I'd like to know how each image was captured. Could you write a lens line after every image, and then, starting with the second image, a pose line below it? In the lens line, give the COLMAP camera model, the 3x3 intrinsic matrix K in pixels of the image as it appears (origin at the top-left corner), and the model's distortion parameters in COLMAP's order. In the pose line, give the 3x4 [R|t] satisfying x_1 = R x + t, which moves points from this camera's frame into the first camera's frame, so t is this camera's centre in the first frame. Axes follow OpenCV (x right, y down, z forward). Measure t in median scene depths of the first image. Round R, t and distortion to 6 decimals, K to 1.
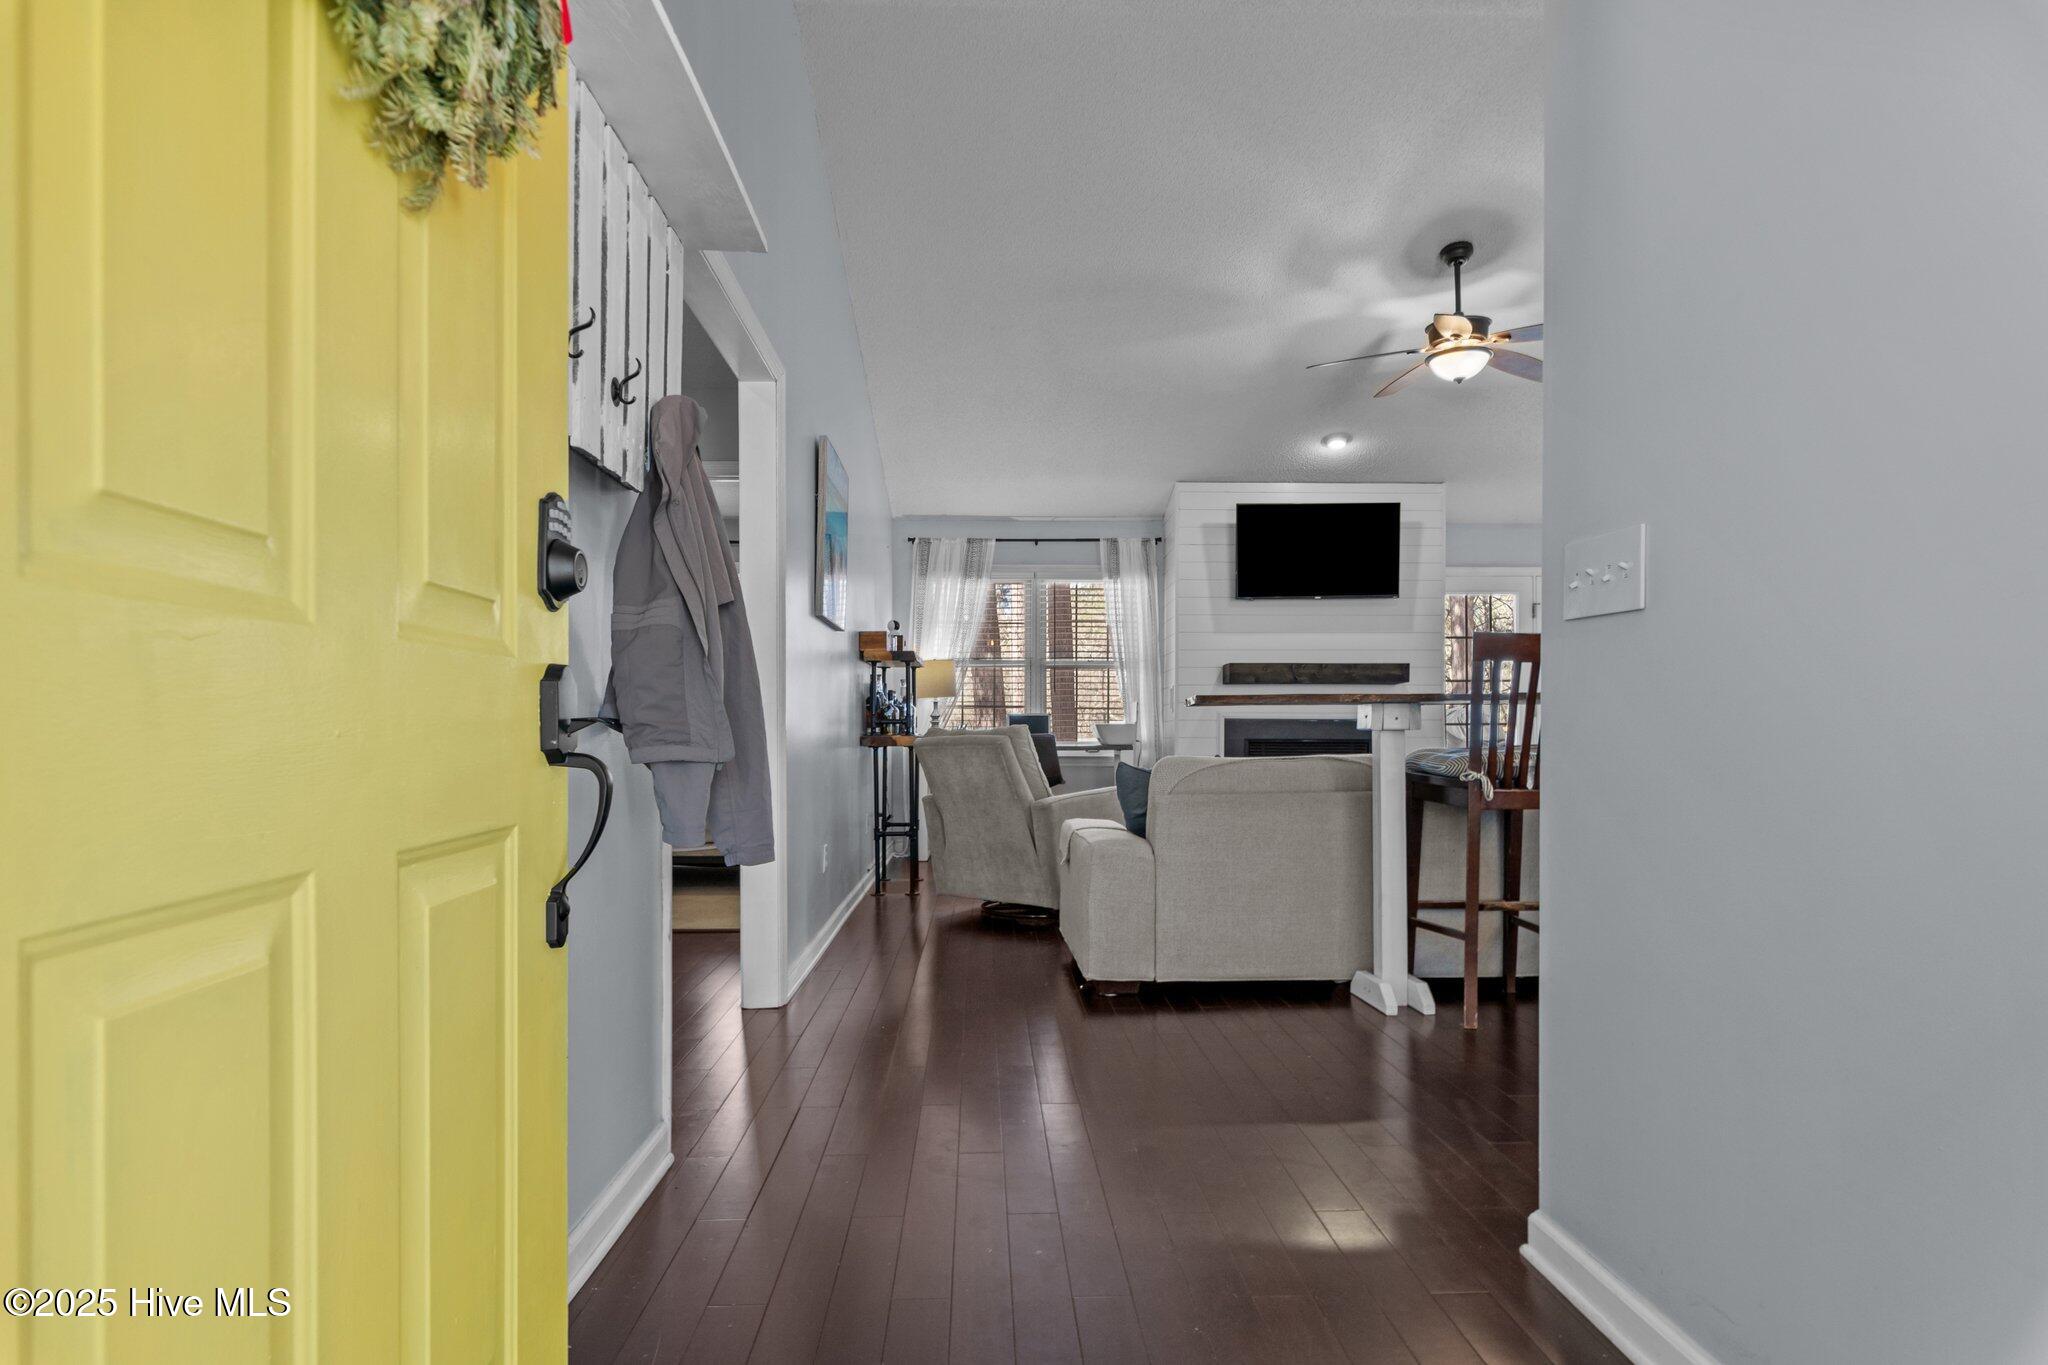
lens RADIAL K [[1113.1, 0, 1010.7], [0, 1113.1, 728.7], [0, 0, 1]] dist [0.000582, 0.000075]
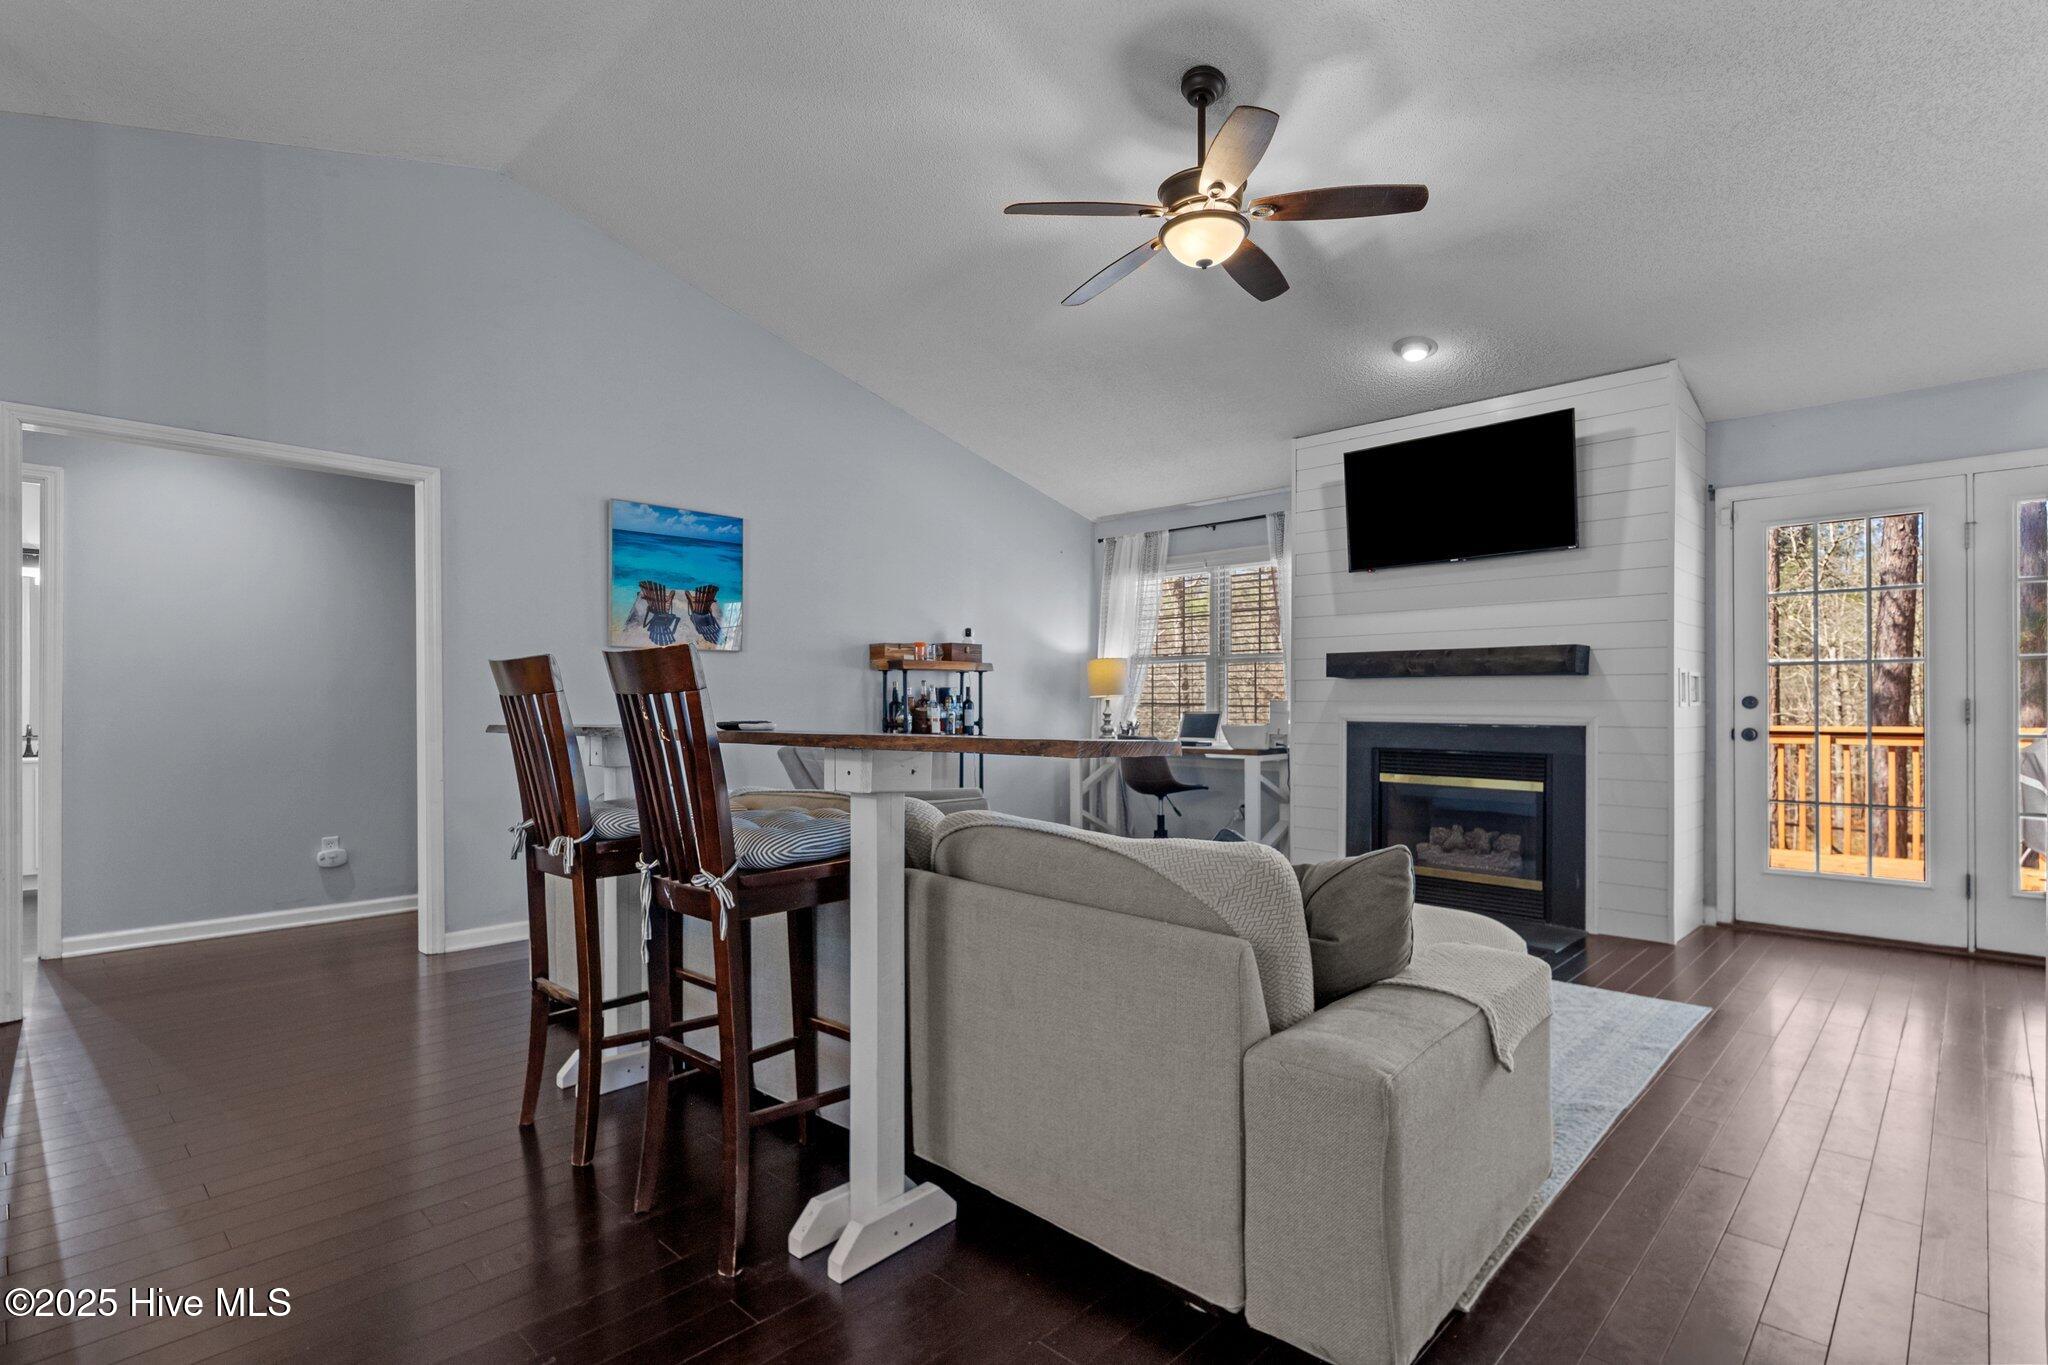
lens RADIAL K [[985.1, 0, 1020.0], [0, 985.1, 702.5], [0, 0, 1]] dist [0.000715, 0.000422]
pose [[0.700899, 0.000612, -0.713260, 0.542639], [-0.000399, 1.000000, 0.000466, -0.023489], [0.713260, -0.000041, 0.700899, 0.336506]]
